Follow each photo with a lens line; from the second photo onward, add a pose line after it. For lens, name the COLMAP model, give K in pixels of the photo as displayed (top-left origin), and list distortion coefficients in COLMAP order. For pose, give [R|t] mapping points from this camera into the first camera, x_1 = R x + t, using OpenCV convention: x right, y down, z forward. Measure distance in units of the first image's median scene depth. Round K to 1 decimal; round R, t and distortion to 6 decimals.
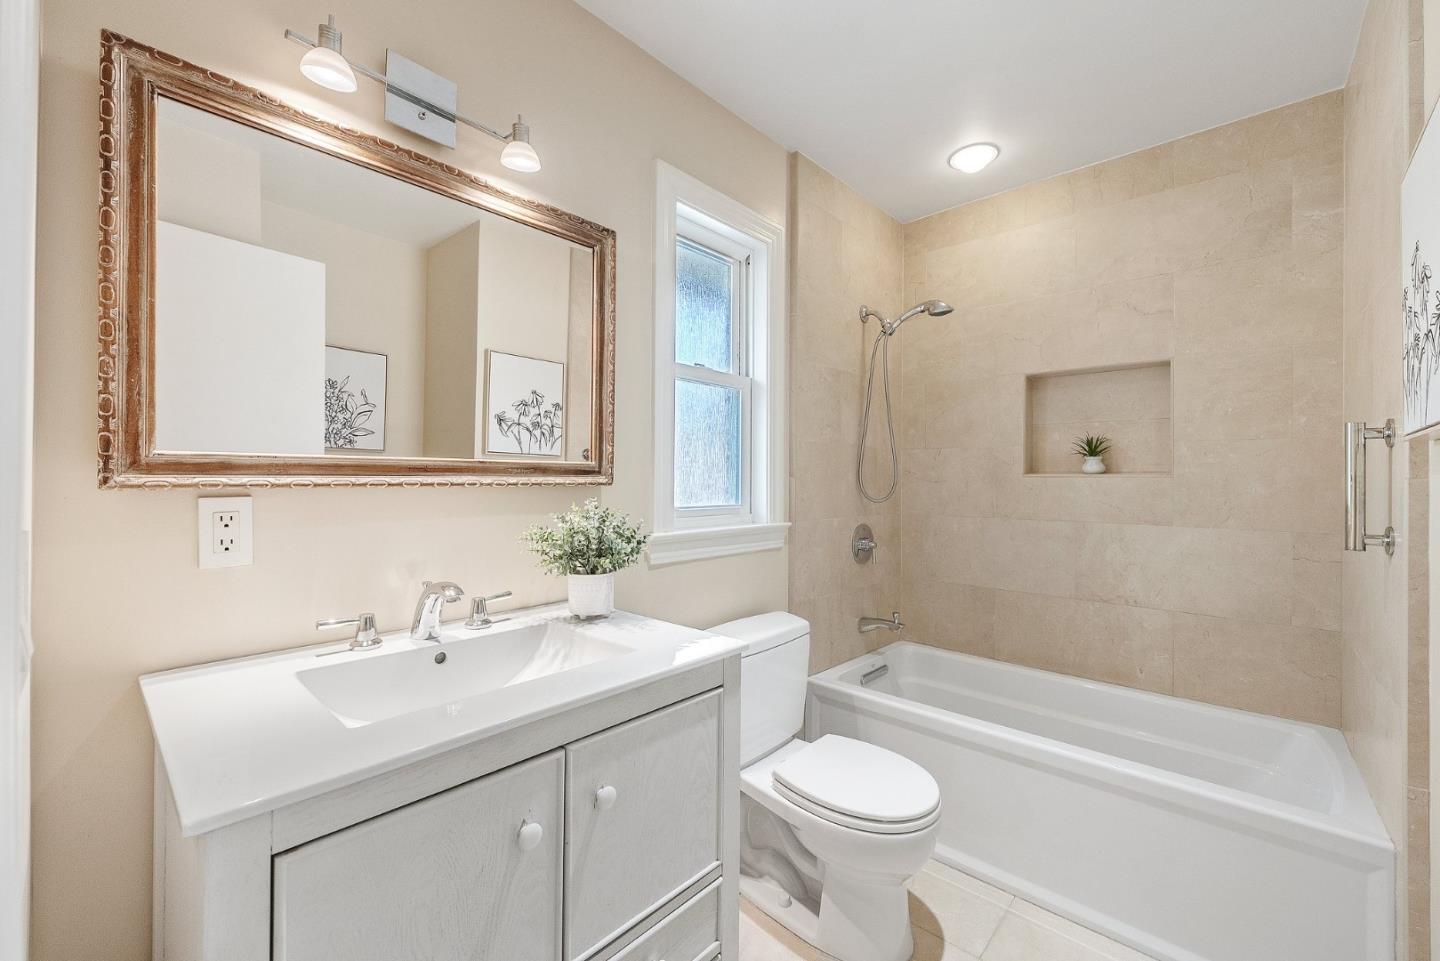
lens RADIAL K [[567.6, 0, 714.3], [0, 567.6, 479.2], [0, 0, 1]] dist [0.004838, 0.000525]
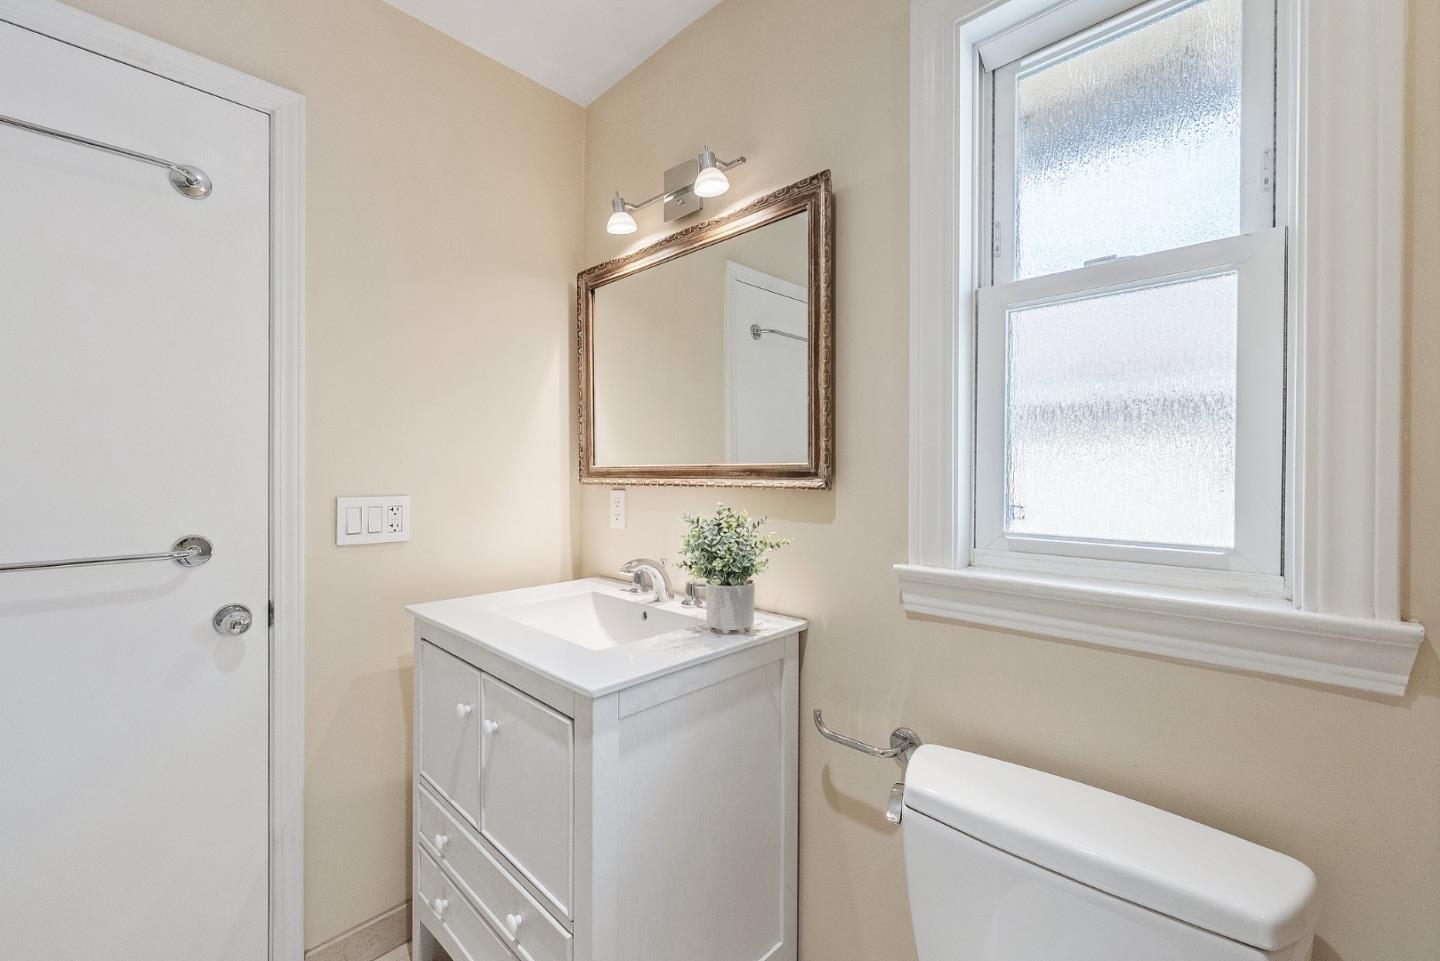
lens RADIAL K [[567.6, 0, 714.4], [0, 567.6, 477.2], [0, 0, 1]] dist [0.004838, 0.000525]
pose [[0.011564, 0.003785, -0.999926, 0.685768], [0.000346, 0.999993, 0.003789, -0.012171], [0.999933, -0.000390, 0.011563, 0.927866]]
